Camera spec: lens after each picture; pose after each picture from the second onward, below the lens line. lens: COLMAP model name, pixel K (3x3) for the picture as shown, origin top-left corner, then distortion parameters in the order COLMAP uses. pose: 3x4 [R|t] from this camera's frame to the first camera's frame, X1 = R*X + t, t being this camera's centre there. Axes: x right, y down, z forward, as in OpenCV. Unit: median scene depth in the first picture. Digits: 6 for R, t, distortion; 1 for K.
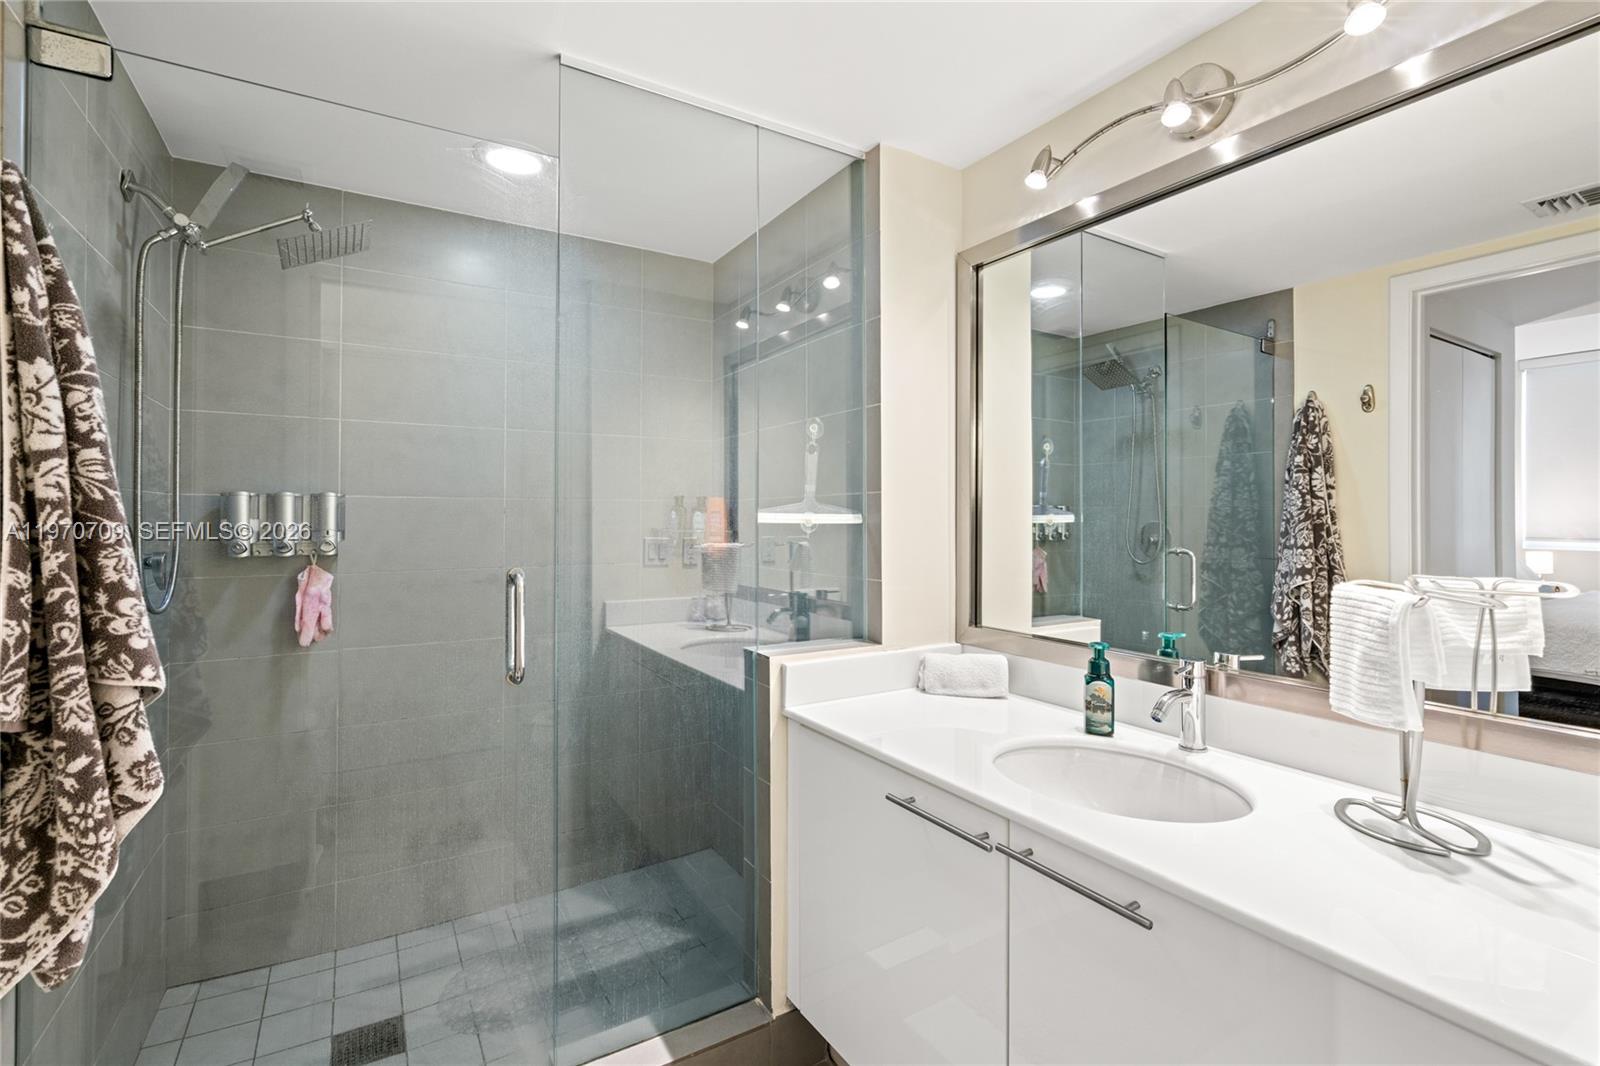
lens RADIAL K [[739.1, 0, 804.5], [0, 739.1, 526.4], [0, 0, 1]] dist [0.000292, 0.000646]
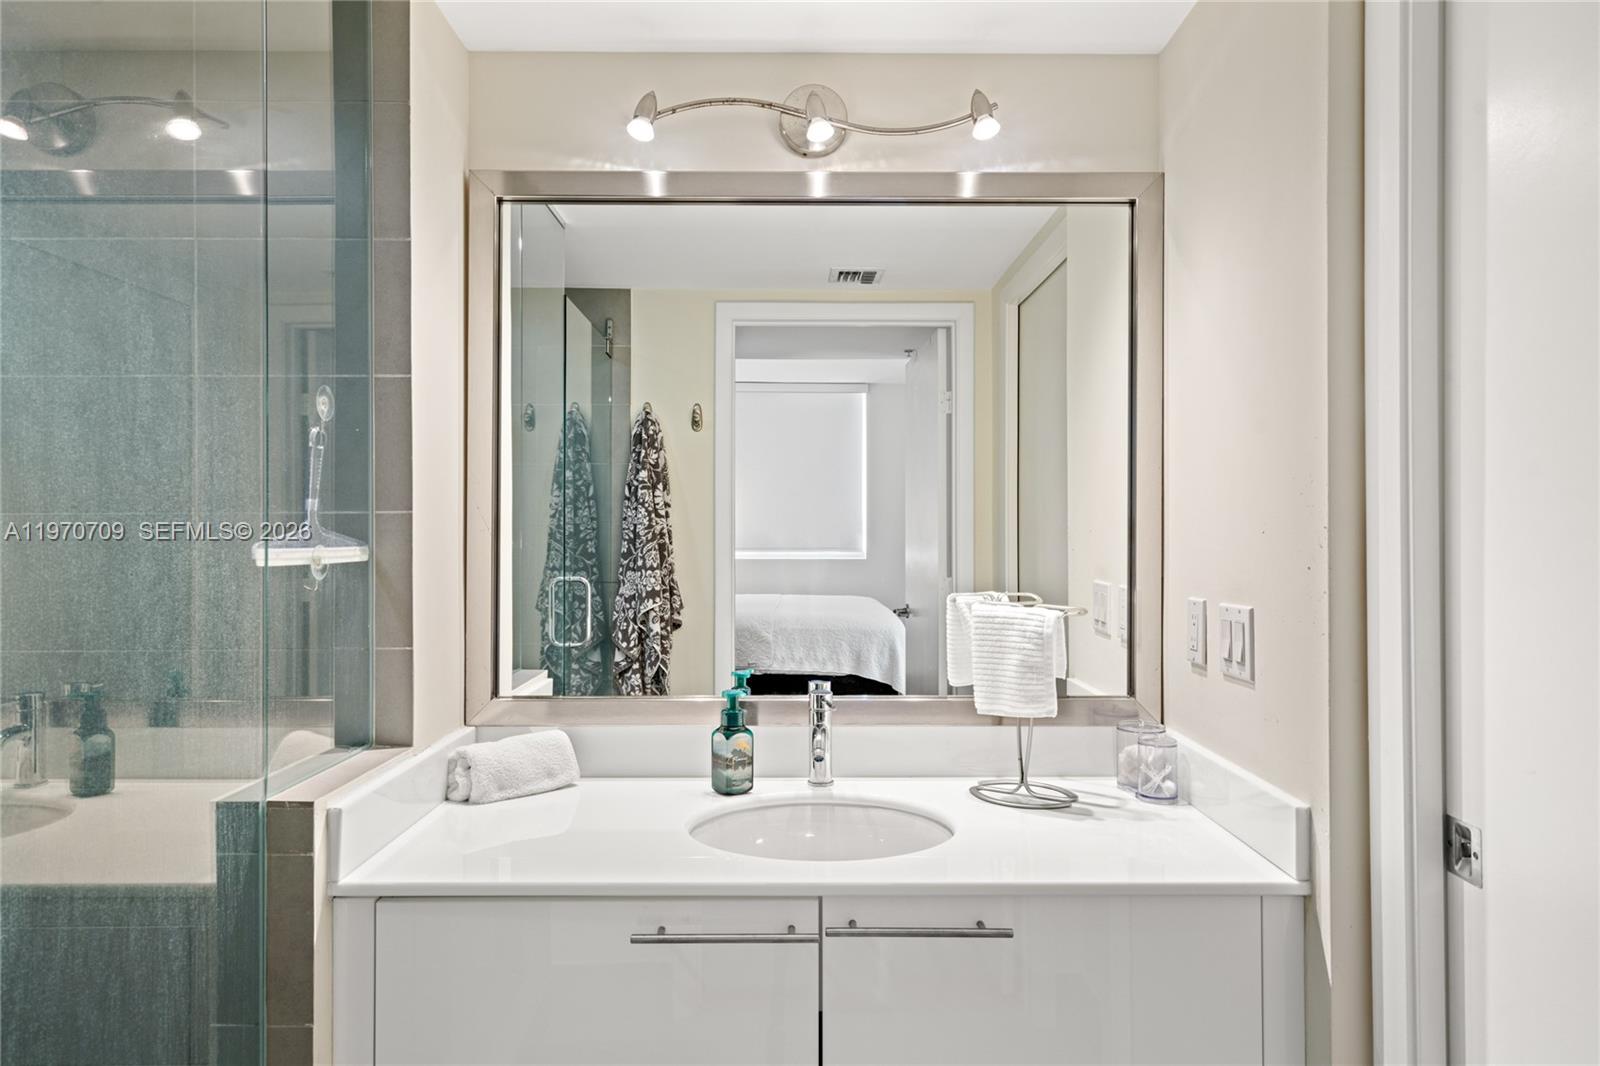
lens RADIAL K [[1008.5, 0, 802.6], [0, 1008.5, 545.0], [0, 0, 1]] dist [0.006670, 0.003261]
pose [[0.514330, -0.017687, 0.857410, -0.329998], [0.010172, 0.999843, 0.014524, -0.018604], [-0.857532, 0.001252, 0.514429, 0.172170]]
